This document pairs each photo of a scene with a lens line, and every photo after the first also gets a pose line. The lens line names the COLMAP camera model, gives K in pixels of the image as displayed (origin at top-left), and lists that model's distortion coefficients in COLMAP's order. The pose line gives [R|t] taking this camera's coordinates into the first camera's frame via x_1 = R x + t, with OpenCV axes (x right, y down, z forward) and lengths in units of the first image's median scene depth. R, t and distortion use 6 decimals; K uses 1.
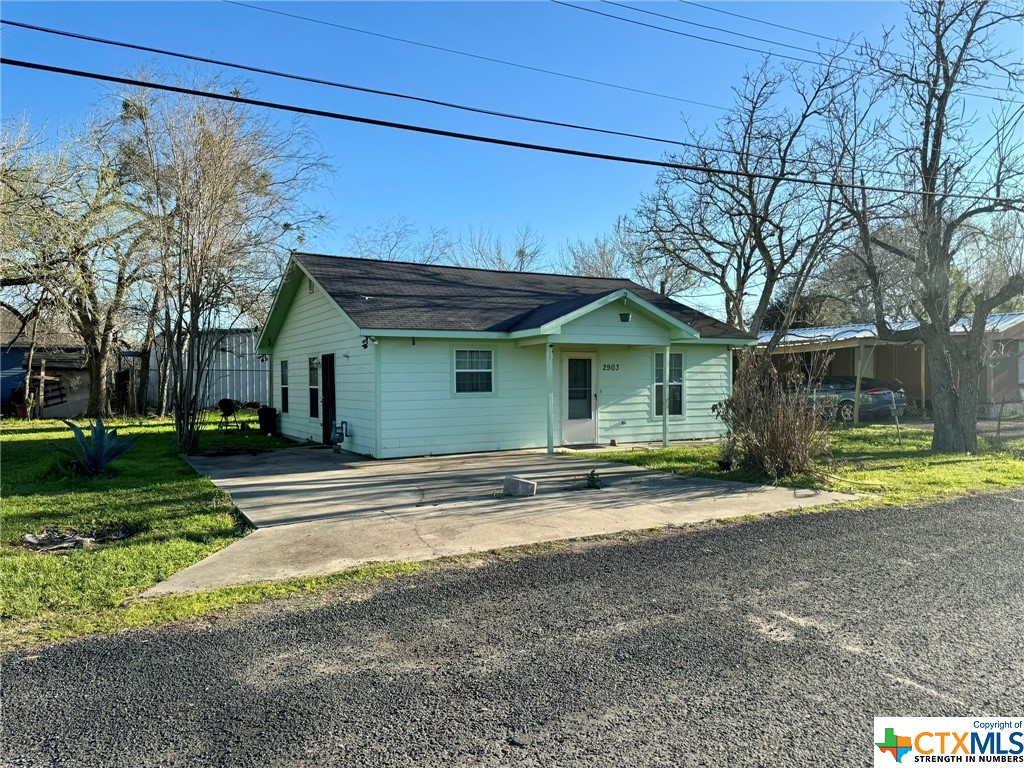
lens RADIAL K [[720.6, 0, 508.0], [0, 720.6, 385.9], [0, 0, 1]] dist [0.061185, -0.064586]
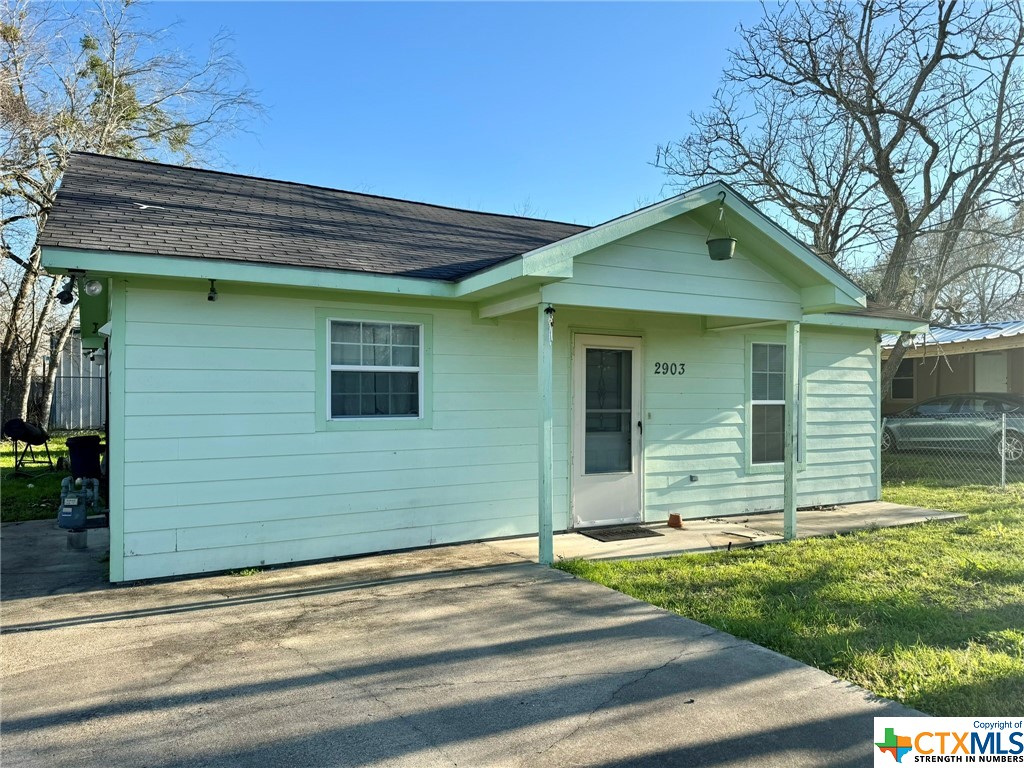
lens RADIAL K [[712.2, 0, 514.4], [0, 712.2, 387.9], [0, 0, 1]] dist [0.117402, -0.164776]
pose [[0.999952, 0.009528, 0.002384, 0.033878], [-0.009477, 0.999745, -0.020481, -0.000795], [-0.002579, 0.020457, 0.999787, 0.510029]]
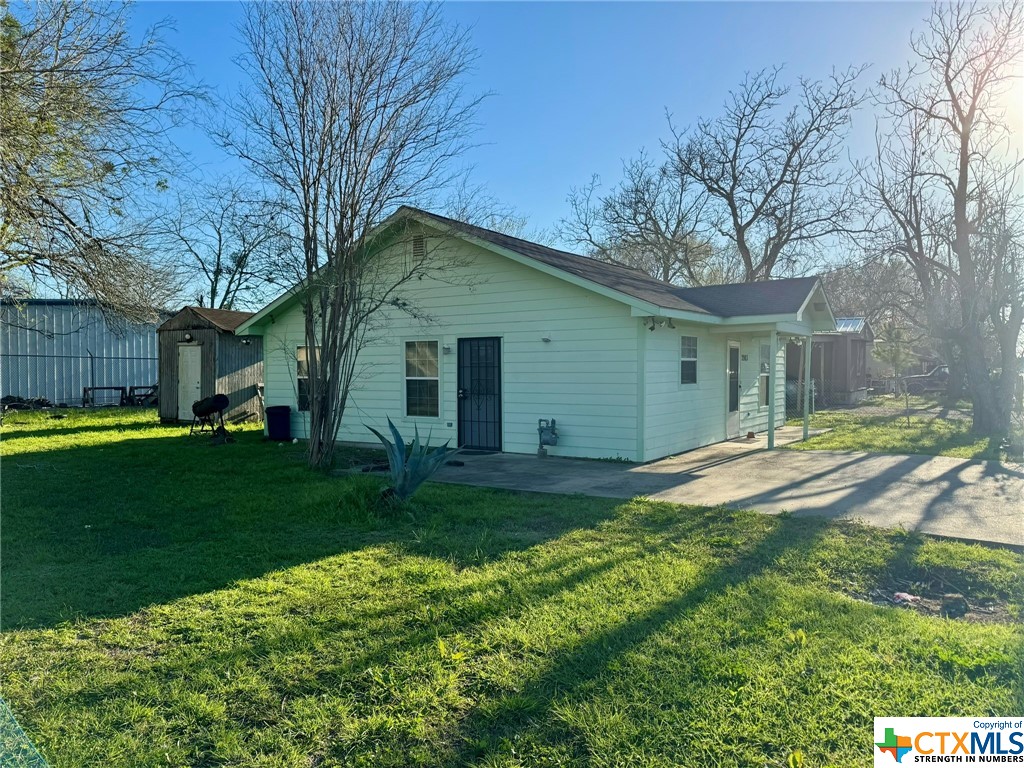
lens RADIAL K [[712.2, 0, 514.4], [0, 712.2, 387.9], [0, 0, 1]] dist [0.117402, -0.164776]
pose [[0.883940, -0.007417, 0.467541, -0.587216], [0.001951, 0.999924, 0.012174, 0.001902], [-0.467596, -0.009849, 0.883888, 0.295062]]
